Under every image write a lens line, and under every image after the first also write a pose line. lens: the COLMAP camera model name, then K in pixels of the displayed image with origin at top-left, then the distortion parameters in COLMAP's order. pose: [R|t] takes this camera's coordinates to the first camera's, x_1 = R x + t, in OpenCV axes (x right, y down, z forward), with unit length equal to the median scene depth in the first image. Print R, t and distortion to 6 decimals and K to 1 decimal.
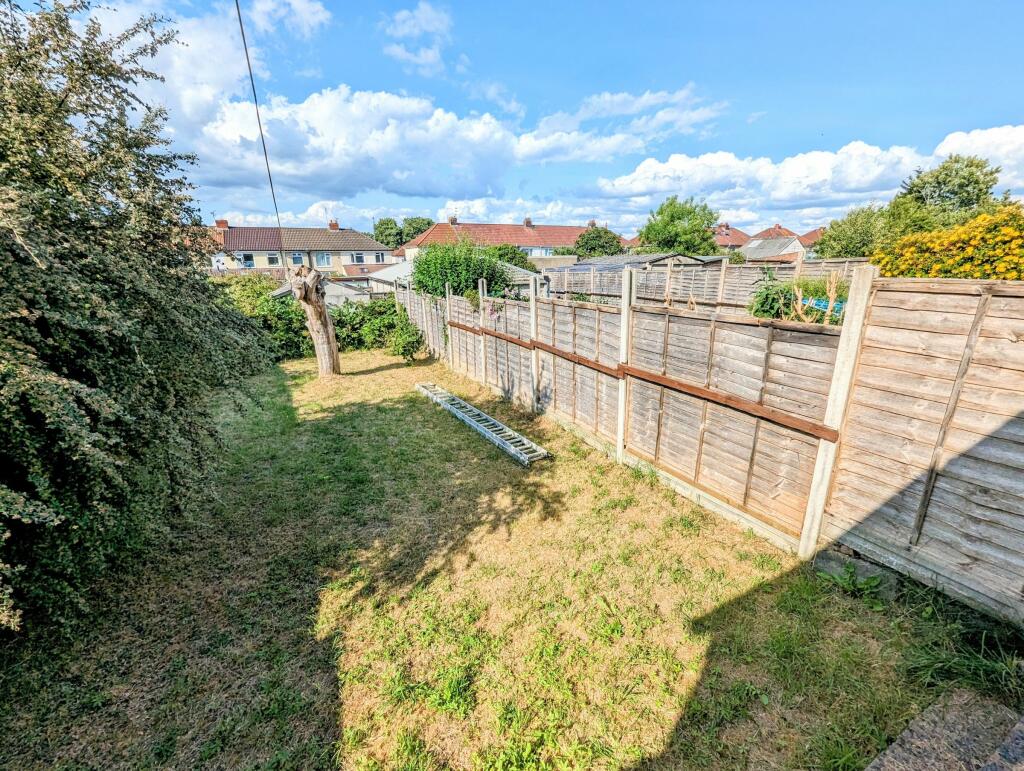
lens RADIAL K [[424.0, 0, 510.5], [0, 424.0, 382.5], [0, 0, 1]] dist [0.000249, -0.000294]
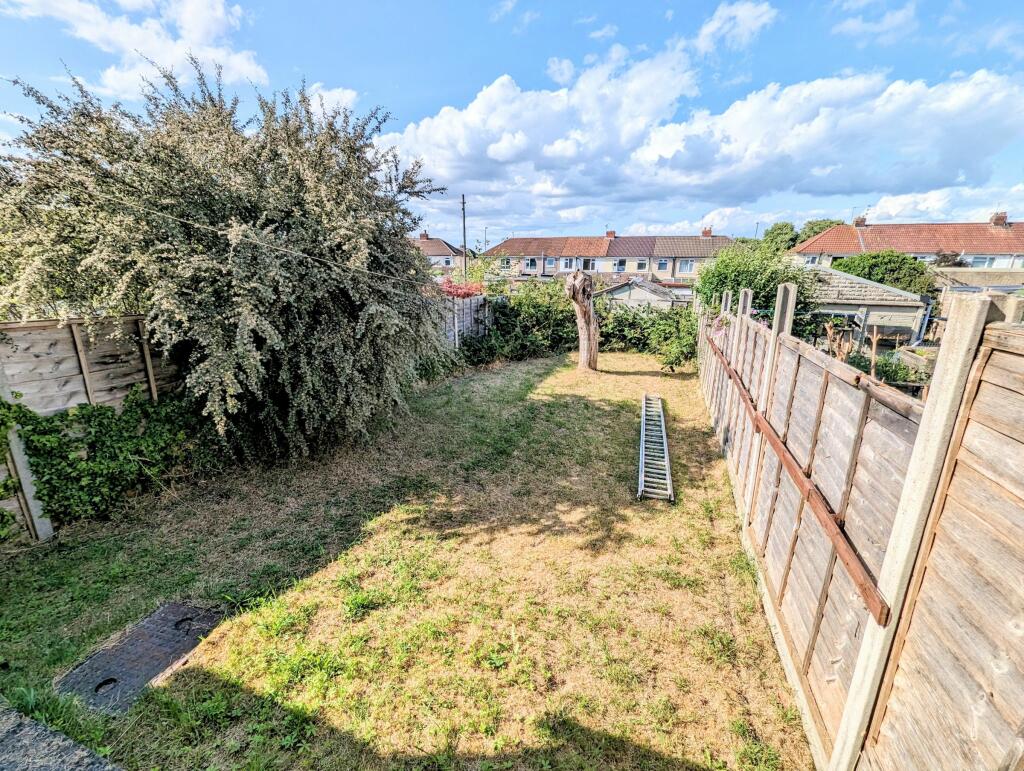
lens RADIAL K [[424.0, 0, 516.7], [0, 424.0, 379.4], [0, 0, 1]] dist [0.000249, -0.000294]
pose [[0.689216, 0.208043, -0.694045, 0.236135], [-0.222967, 0.972307, 0.070037, -0.028594], [0.689396, 0.106479, 0.716516, 0.088684]]
